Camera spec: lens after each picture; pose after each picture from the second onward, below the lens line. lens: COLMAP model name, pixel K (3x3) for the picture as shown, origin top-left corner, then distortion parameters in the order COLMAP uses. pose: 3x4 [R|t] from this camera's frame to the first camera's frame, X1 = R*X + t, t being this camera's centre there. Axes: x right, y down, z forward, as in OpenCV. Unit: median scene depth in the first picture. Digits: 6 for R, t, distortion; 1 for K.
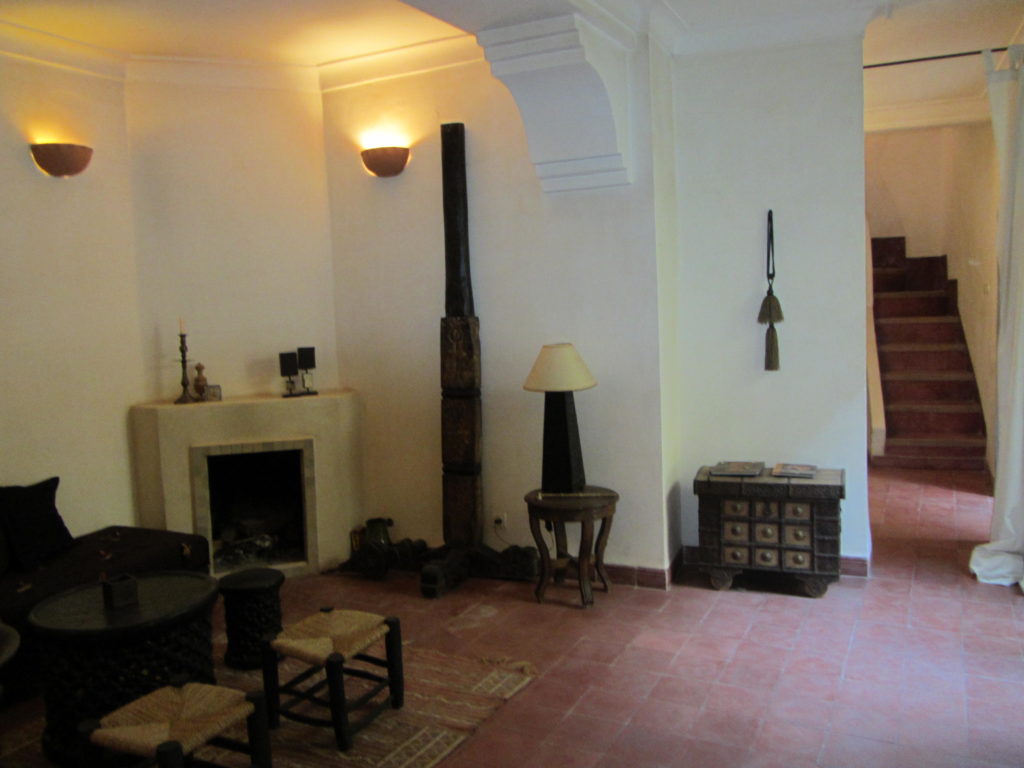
lens RADIAL K [[853.1, 0, 512.0], [0, 853.1, 384.0], [0, 0, 1]] dist [0.036453, 0.005543]
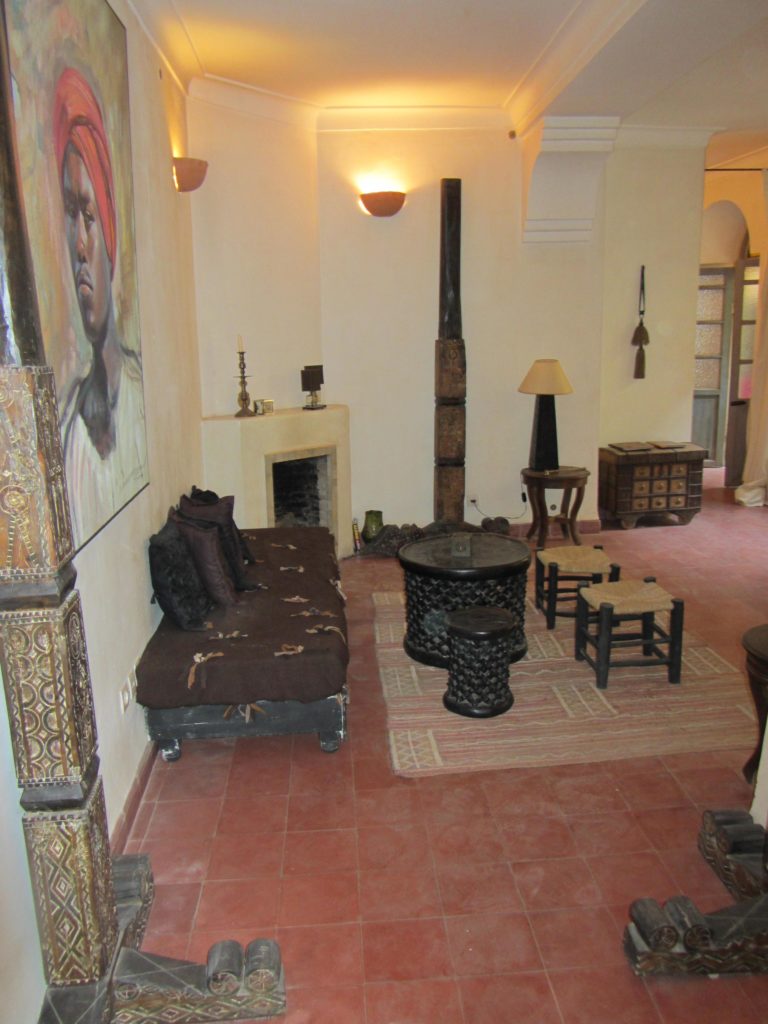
lens RADIAL K [[848.9, 0, 384.0], [0, 848.9, 512.0], [0, 0, 1]] dist [0.066061, 0.000302]
pose [[0.851214, -0.089538, 0.517124, -0.863239], [0.043203, 0.993950, 0.100984, 0.044619], [-0.523037, -0.063618, 0.849933, -0.021678]]
